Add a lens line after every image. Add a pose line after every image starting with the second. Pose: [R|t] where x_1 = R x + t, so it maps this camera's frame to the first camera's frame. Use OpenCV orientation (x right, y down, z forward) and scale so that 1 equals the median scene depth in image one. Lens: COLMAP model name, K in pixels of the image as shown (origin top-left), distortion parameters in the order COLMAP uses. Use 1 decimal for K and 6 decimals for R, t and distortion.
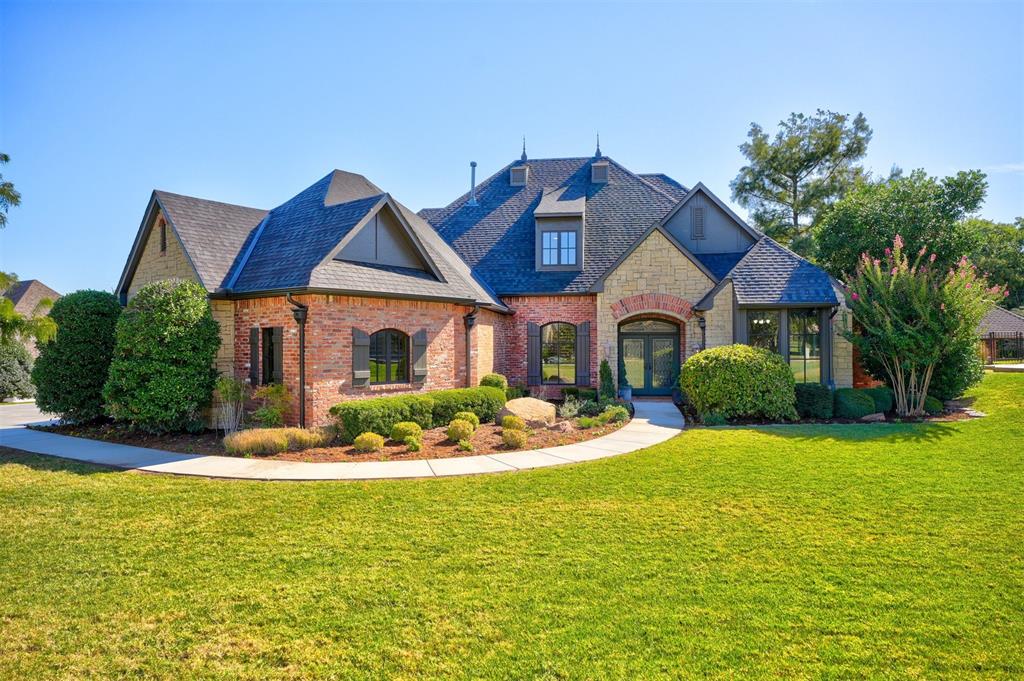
lens RADIAL K [[611.2, 0, 506.9], [0, 611.2, 340.0], [0, 0, 1]] dist [0.003984, 0.000130]
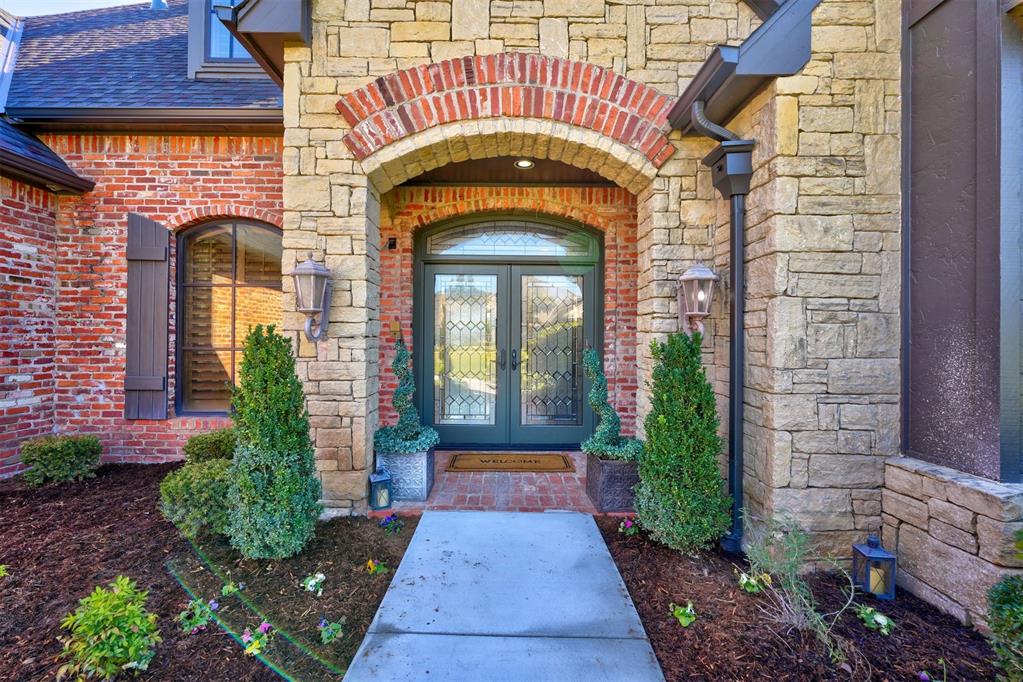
lens RADIAL K [[296.1, 0, 513.4], [0, 296.1, 339.5], [0, 0, 1]] dist [0.000012, -0.000006]
pose [[0.991547, 0.009843, 0.129375, 0.223885], [-0.010375, 0.999940, 0.003438, 0.033533], [-0.129333, -0.004751, 0.991590, 0.883766]]
